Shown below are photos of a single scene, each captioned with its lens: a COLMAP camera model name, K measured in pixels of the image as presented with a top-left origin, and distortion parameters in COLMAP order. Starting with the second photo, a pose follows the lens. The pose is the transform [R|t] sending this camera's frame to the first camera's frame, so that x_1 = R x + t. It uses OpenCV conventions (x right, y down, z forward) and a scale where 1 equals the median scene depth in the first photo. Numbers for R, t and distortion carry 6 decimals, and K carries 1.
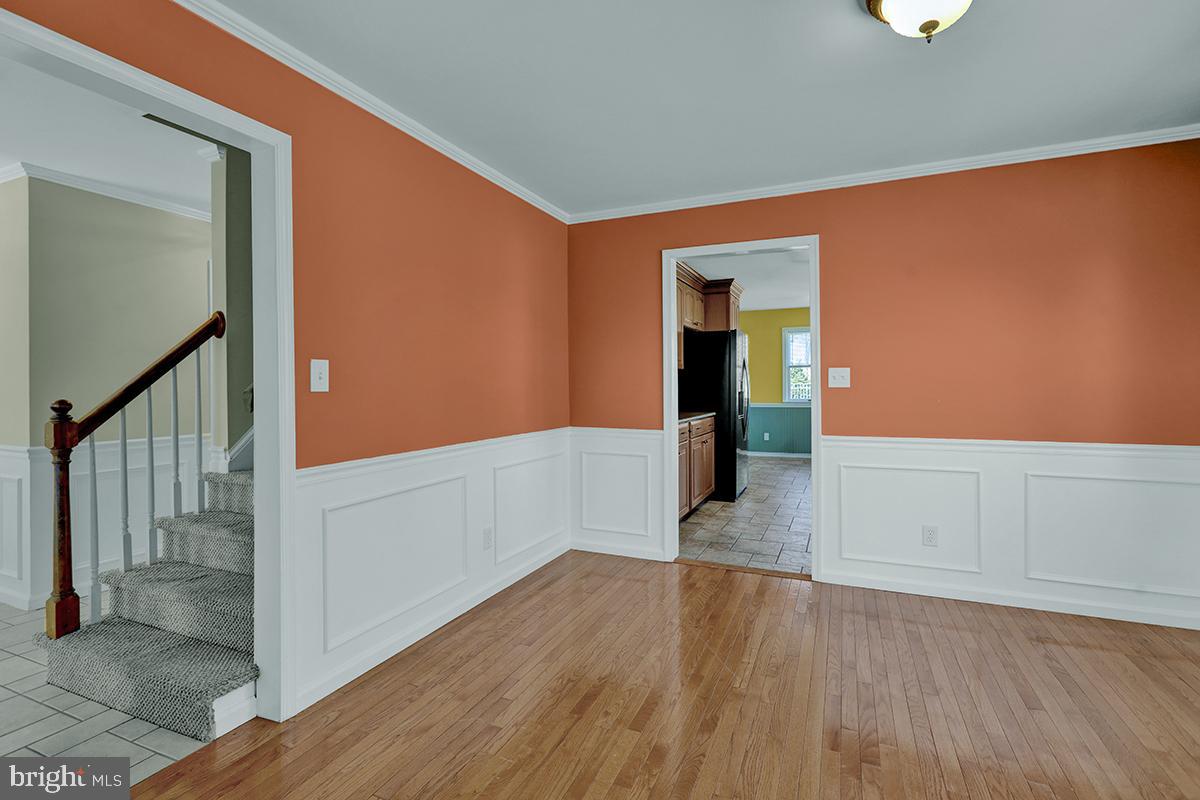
lens RADIAL K [[544.0, 0, 601.0], [0, 544.0, 389.4], [0, 0, 1]] dist [-0.000280, -0.000040]
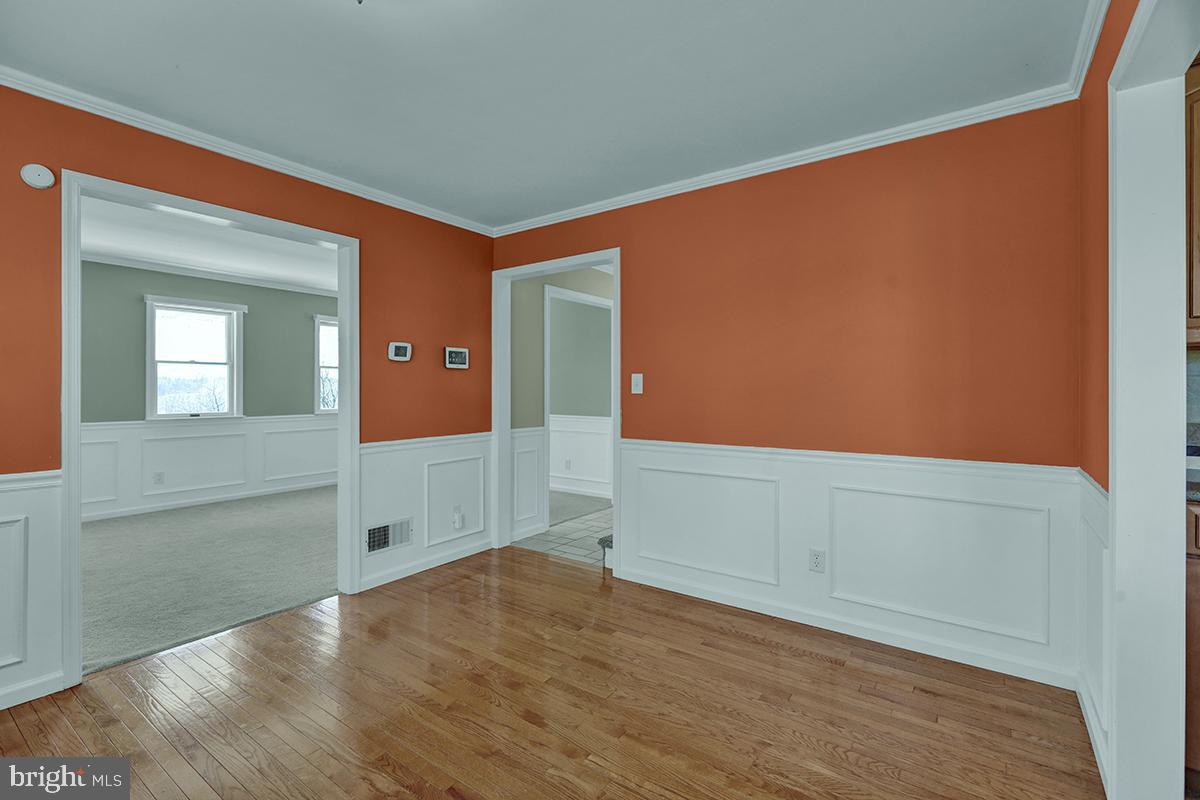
lens RADIAL K [[544.0, 0, 601.0], [0, 544.0, 389.4], [0, 0, 1]] dist [-0.000280, -0.000040]
pose [[-0.209367, -0.003338, -0.977831, 2.421474], [-0.010019, 0.999949, -0.001268, -0.011213], [0.977786, 0.009531, -0.209390, 2.733938]]
